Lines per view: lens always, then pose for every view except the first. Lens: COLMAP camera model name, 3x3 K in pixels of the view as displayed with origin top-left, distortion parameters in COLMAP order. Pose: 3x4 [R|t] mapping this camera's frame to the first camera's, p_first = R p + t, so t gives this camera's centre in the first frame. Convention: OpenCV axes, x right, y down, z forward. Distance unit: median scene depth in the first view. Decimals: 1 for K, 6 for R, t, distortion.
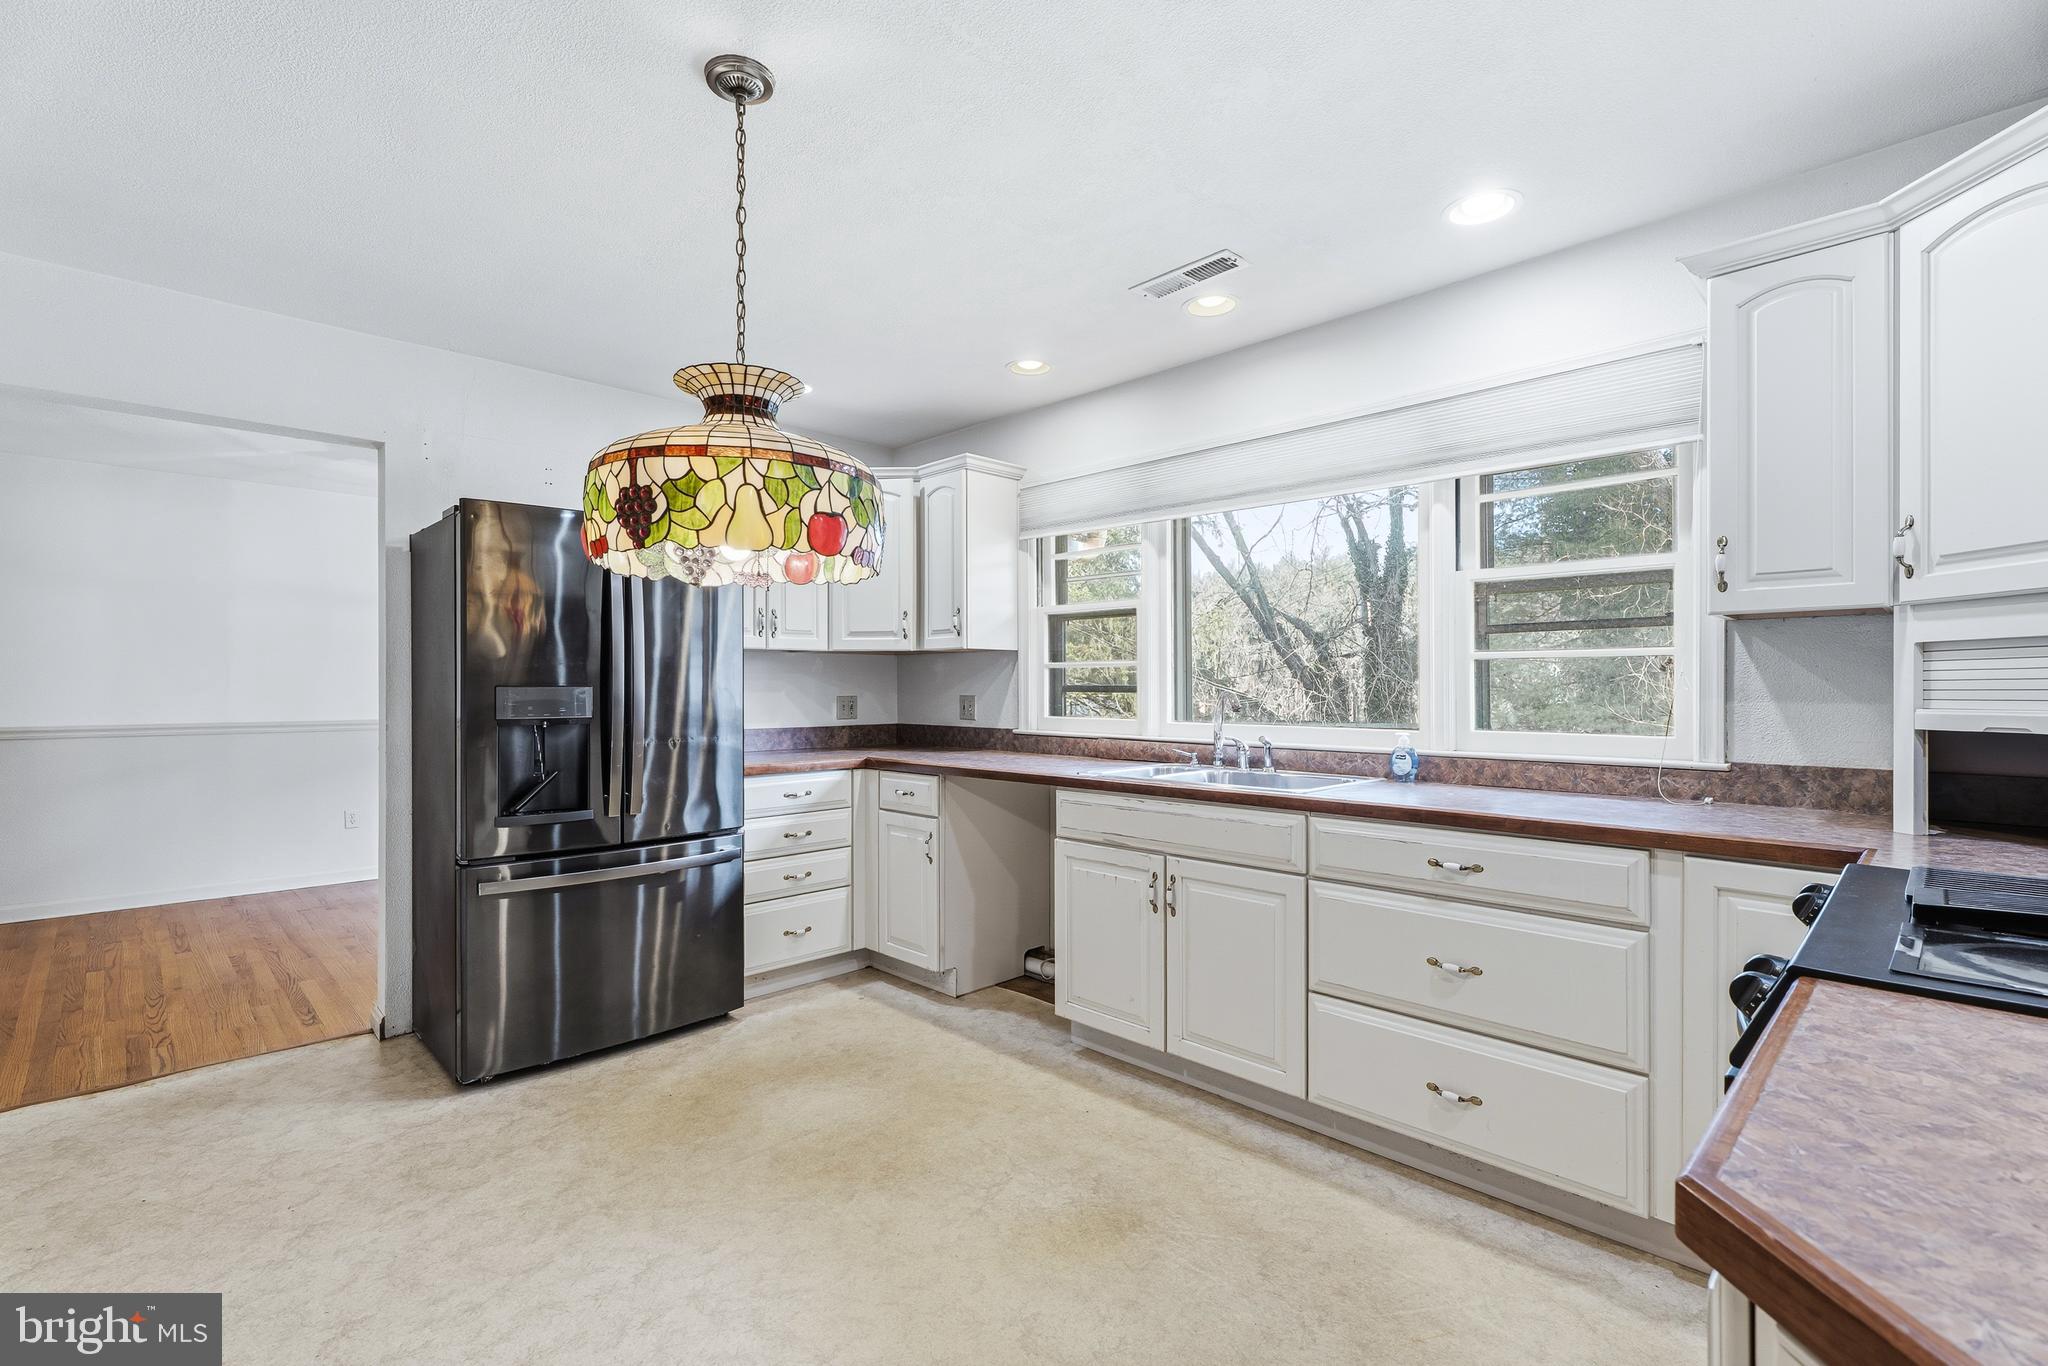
lens RADIAL K [[914.7, 0, 1017.0], [0, 914.7, 683.8], [0, 0, 1]] dist [-0.000143, 0.000401]
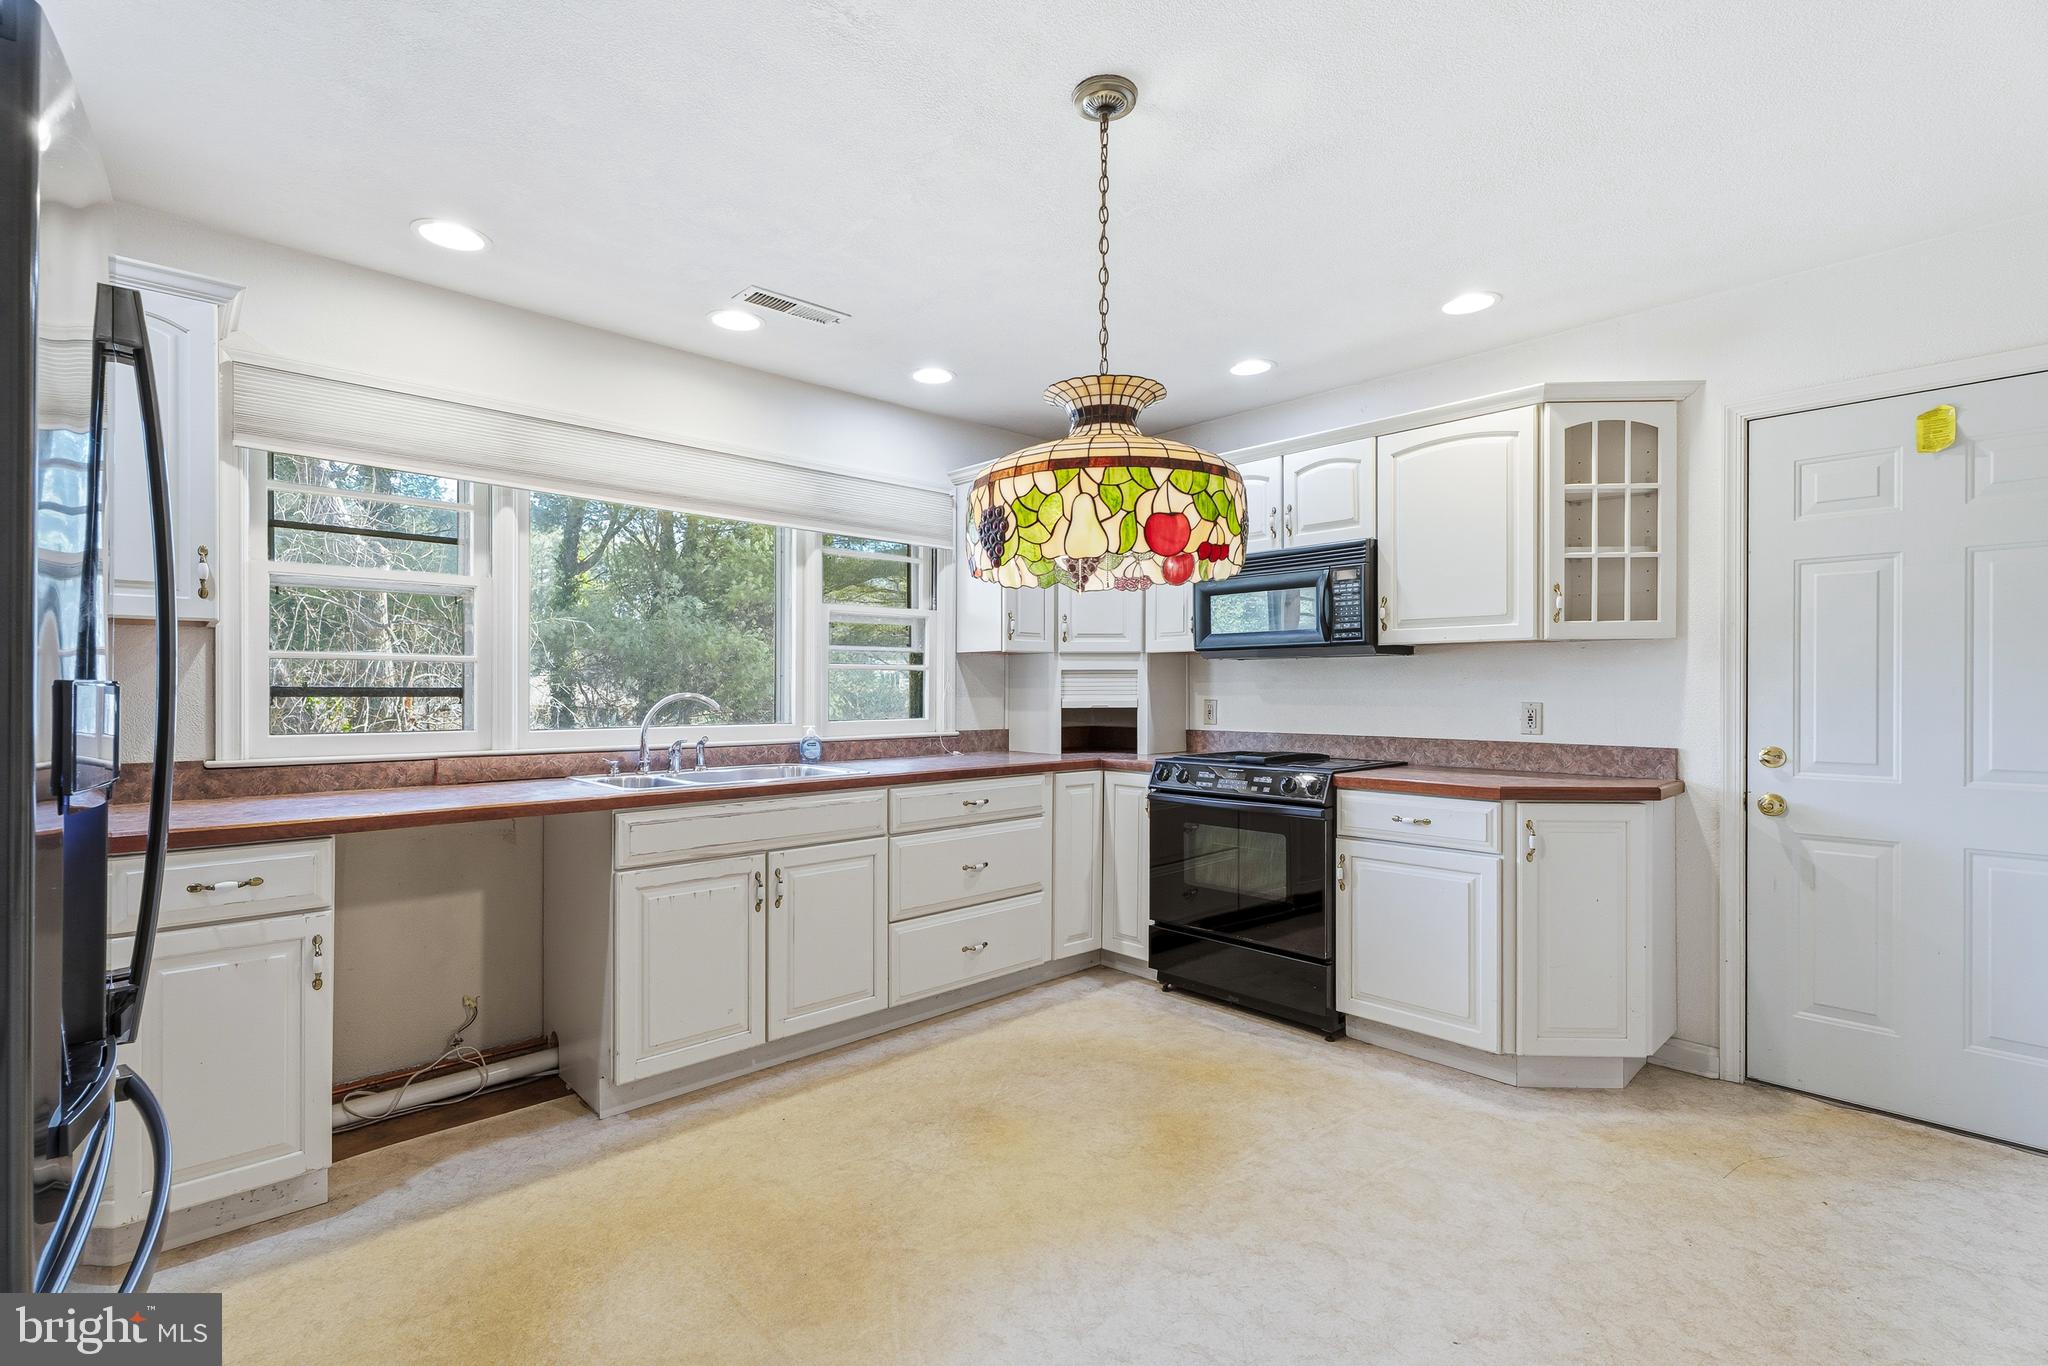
lens RADIAL K [[914.7, 0, 1020.6], [0, 914.7, 686.8], [0, 0, 1]] dist [-0.000143, 0.000401]
pose [[0.028995, 0.003369, 0.999574, -0.861216], [-0.003663, 0.999988, -0.003264, 0.003346], [-0.999573, -0.003567, 0.029007, 0.684574]]
